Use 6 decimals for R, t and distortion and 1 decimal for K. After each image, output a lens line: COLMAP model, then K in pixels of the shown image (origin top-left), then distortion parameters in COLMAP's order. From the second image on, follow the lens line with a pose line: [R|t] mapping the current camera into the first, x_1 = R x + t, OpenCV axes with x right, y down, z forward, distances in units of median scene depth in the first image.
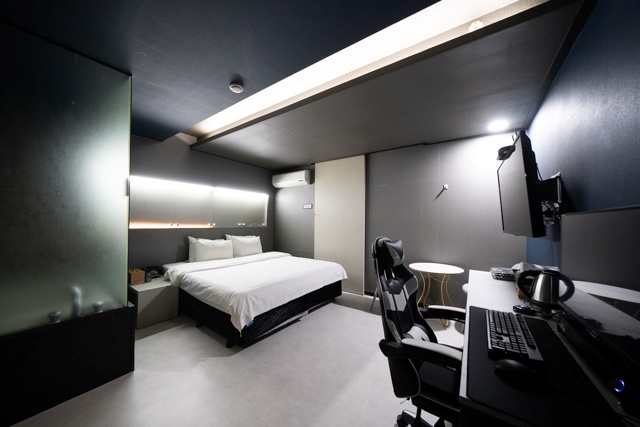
lens RADIAL K [[217.5, 0, 320.0], [0, 217.5, 213.5], [0, 0, 1]] dist [0.000322, 0.000025]
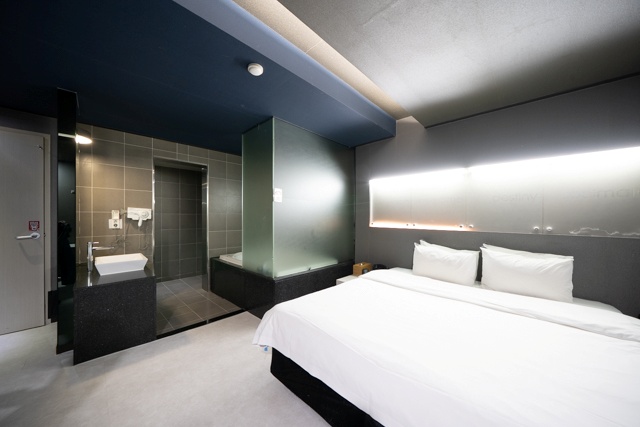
lens RADIAL K [[217.5, 0, 320.0], [0, 217.5, 213.5], [0, 0, 1]] dist [0.000322, 0.000025]
pose [[-0.147657, -0.016383, -0.988903, 0.220983], [0.032942, 0.999227, -0.021472, 0.013527], [0.988490, -0.035747, -0.147003, 0.660163]]
